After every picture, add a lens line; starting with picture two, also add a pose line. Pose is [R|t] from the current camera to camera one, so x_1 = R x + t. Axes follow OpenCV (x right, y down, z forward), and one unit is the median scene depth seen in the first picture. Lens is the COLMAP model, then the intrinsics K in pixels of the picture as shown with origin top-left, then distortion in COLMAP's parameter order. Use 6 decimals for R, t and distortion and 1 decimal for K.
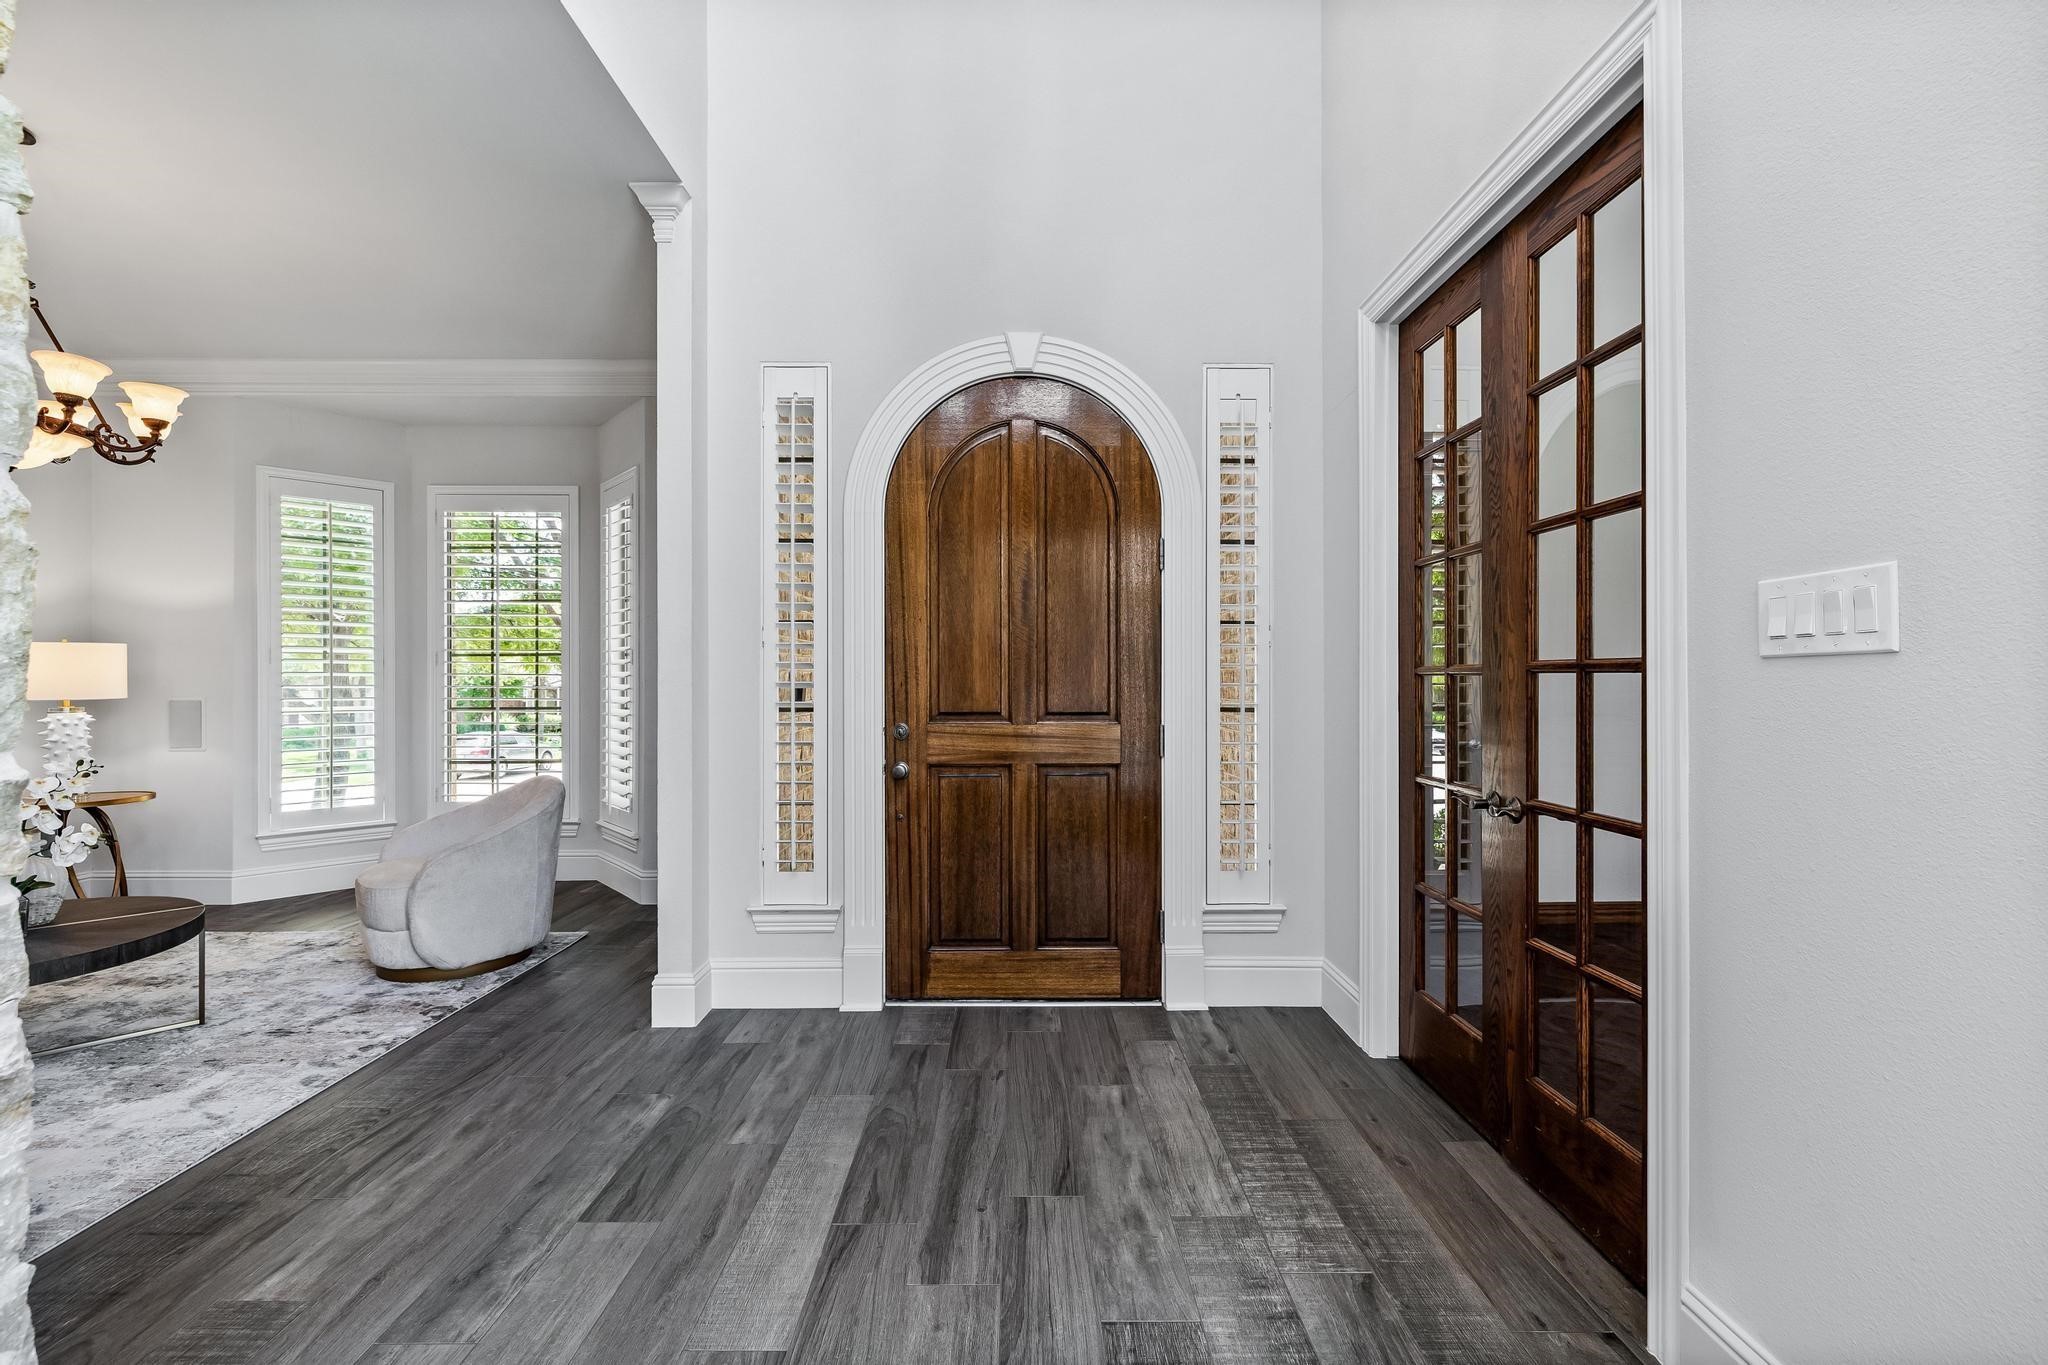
lens RADIAL K [[875.0, 0, 1018.4], [0, 875.0, 674.6], [0, 0, 1]] dist [0.001847, 0.000082]
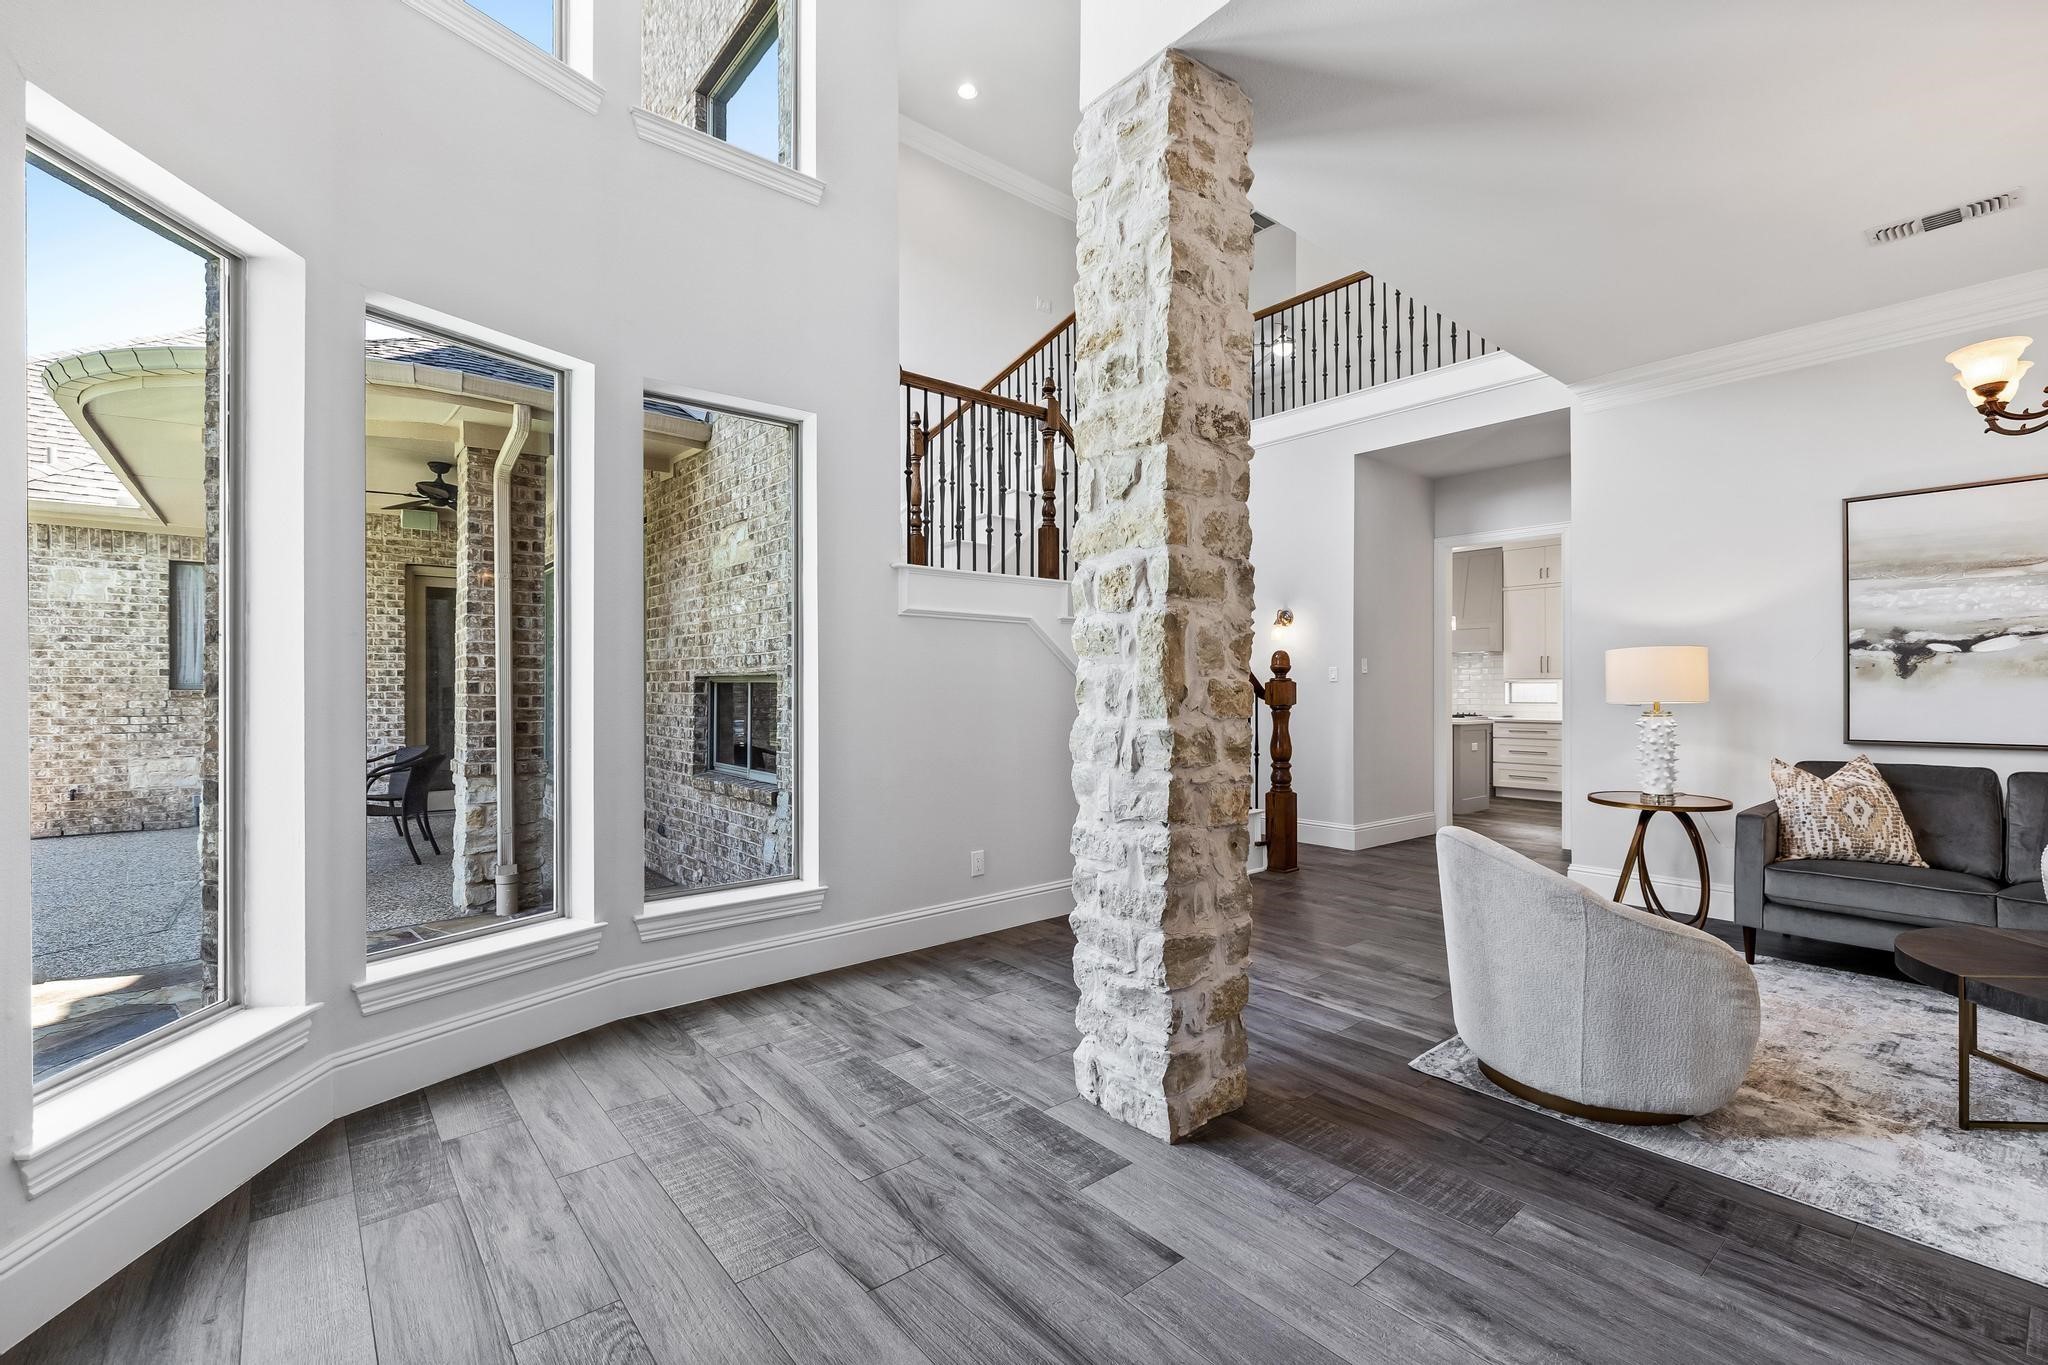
lens RADIAL K [[875.0, 0, 1038.9], [0, 875.0, 687.8], [0, 0, 1]] dist [0.001847, 0.000082]
pose [[-0.764128, 0.003435, -0.645055, 0.197091], [0.010667, 0.999916, -0.007312, 0.002122], [0.644976, -0.012468, -0.764101, 0.780264]]
